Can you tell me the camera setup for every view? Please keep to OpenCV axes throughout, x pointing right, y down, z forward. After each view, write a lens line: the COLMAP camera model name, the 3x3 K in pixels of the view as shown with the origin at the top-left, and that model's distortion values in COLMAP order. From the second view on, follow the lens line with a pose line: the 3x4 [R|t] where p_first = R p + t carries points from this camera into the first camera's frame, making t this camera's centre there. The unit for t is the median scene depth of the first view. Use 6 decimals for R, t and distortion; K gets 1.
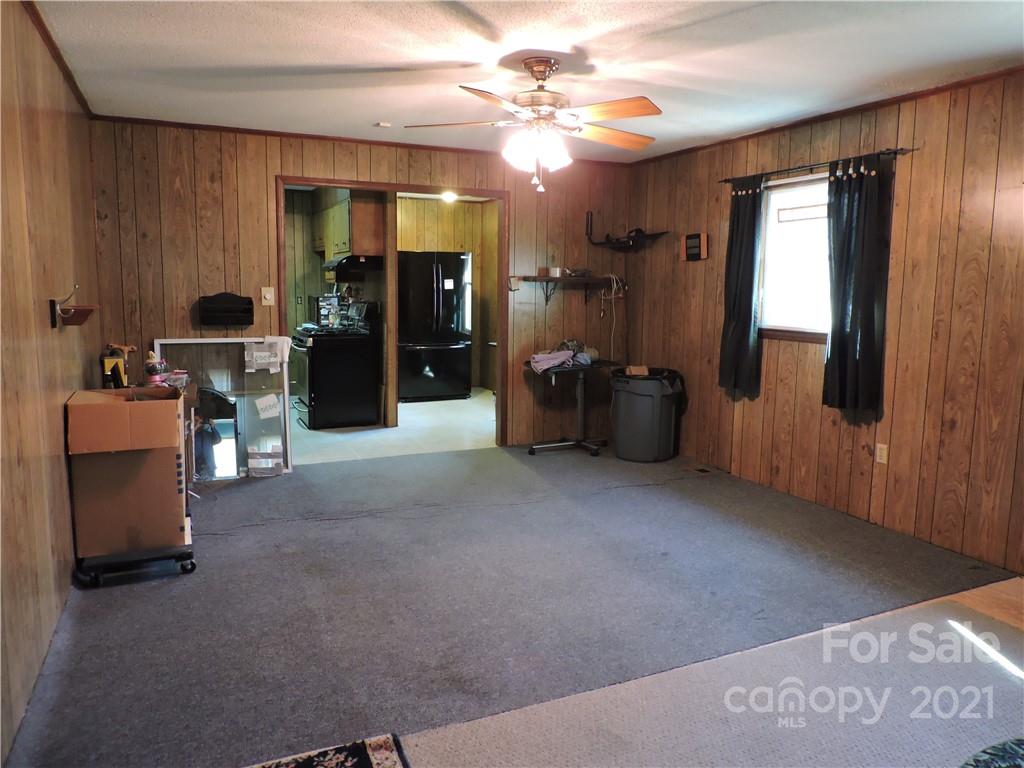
lens RADIAL K [[728.5, 0, 521.2], [0, 728.5, 377.9], [0, 0, 1]] dist [-0.022790, 0.005472]
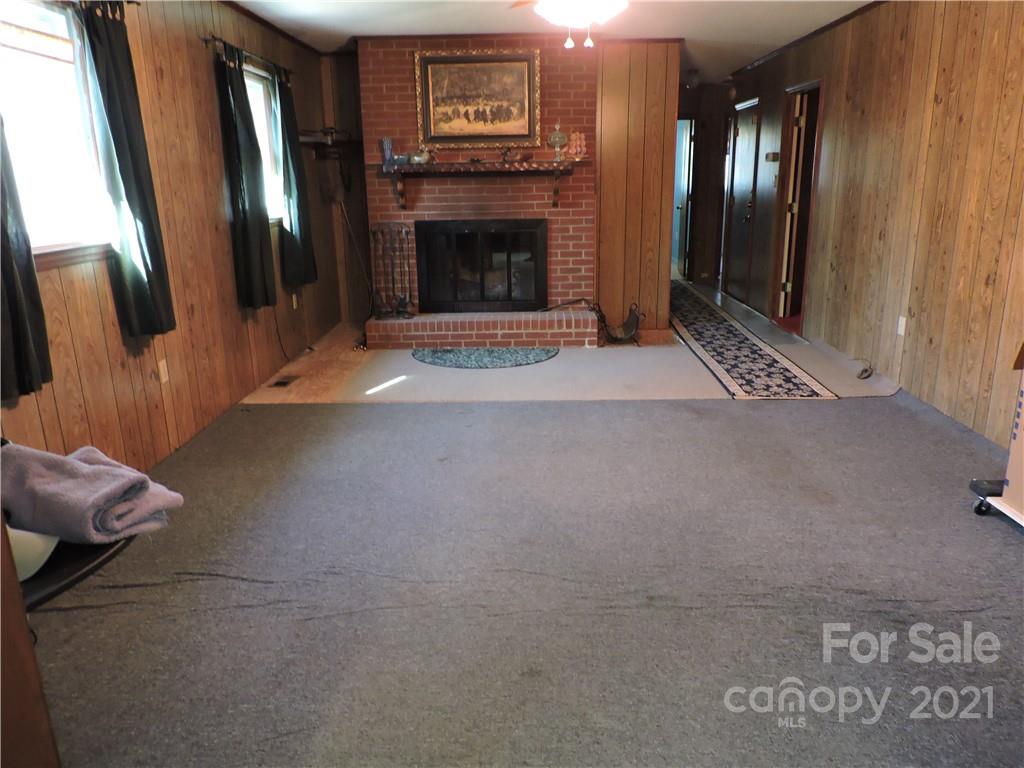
lens RADIAL K [[728.5, 0, 506.0], [0, 728.5, 388.6], [0, 0, 1]] dist [-0.022790, 0.005472]
pose [[-0.898182, -0.120118, 0.422895, -0.272869], [0.059143, 0.920189, 0.386982, -0.211962], [-0.435626, 0.372592, -0.819393, 1.730104]]
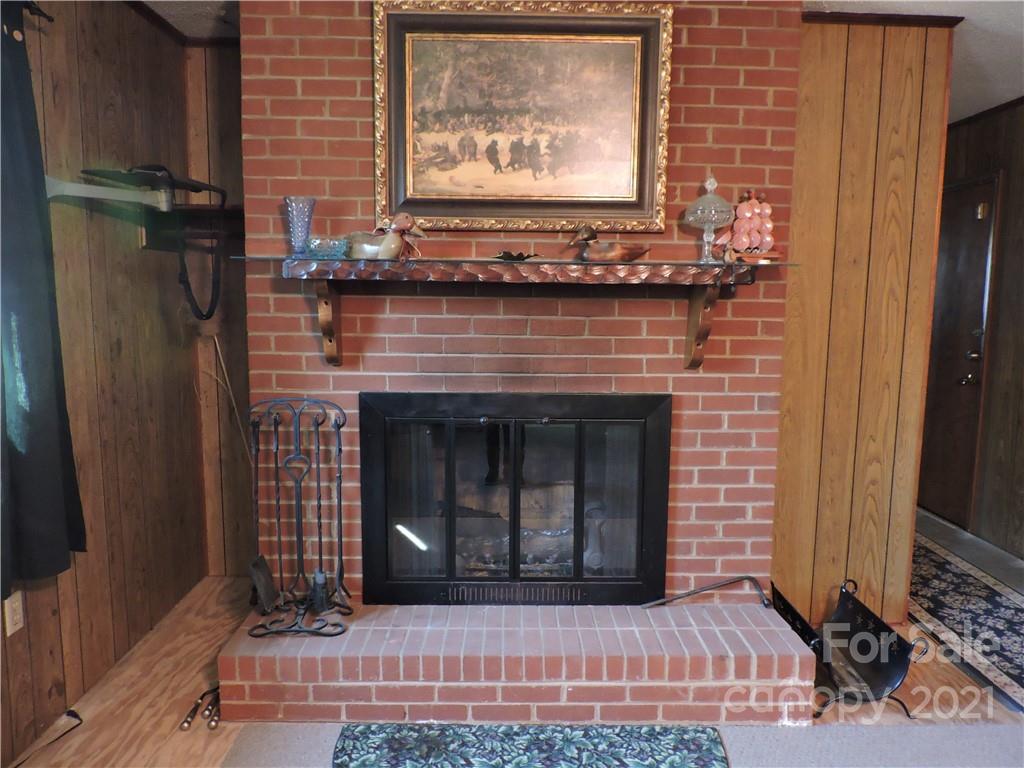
lens RADIAL K [[728.5, 0, 509.6], [0, 728.5, 383.7], [0, 0, 1]] dist [-0.022790, 0.005472]
pose [[-0.917067, -0.071347, 0.392299, 0.238850], [0.025971, 0.971084, 0.237322, -0.108356], [-0.397887, 0.227828, -0.888696, 0.908302]]
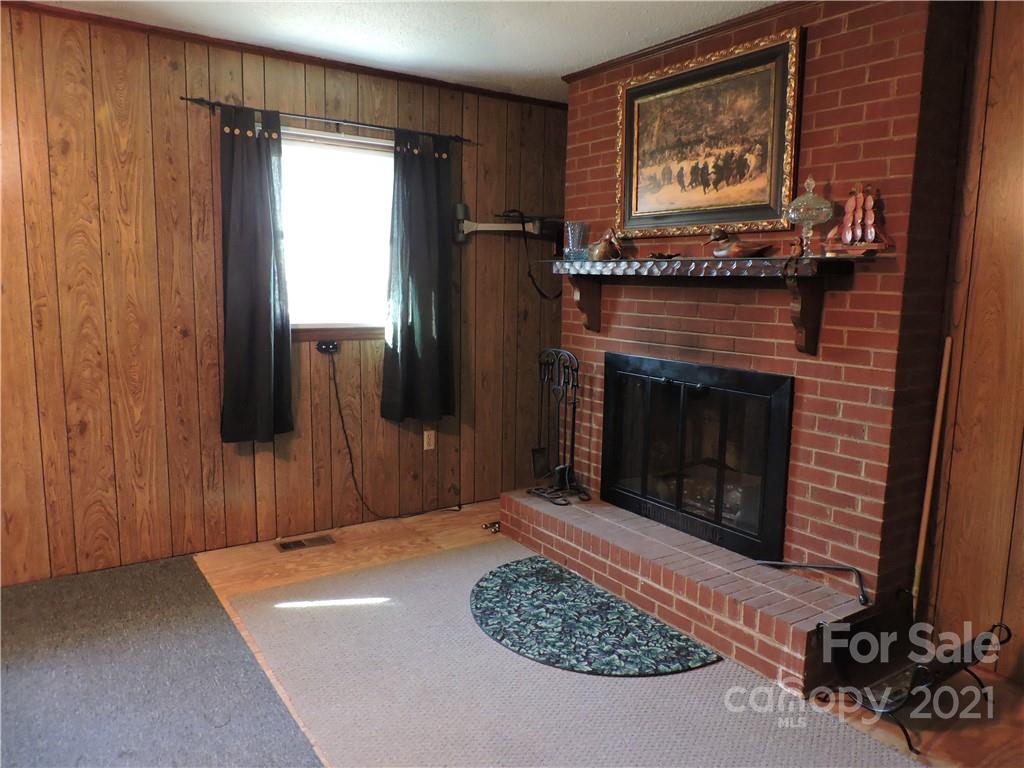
lens RADIAL K [[728.5, 0, 519.4], [0, 728.5, 385.4], [0, 0, 1]] dist [-0.022790, 0.005472]
pose [[-0.171818, -0.156446, 0.972627, -0.312170], [0.098332, 0.979655, 0.174947, -0.082866], [-0.980209, 0.125700, -0.152939, 0.635554]]
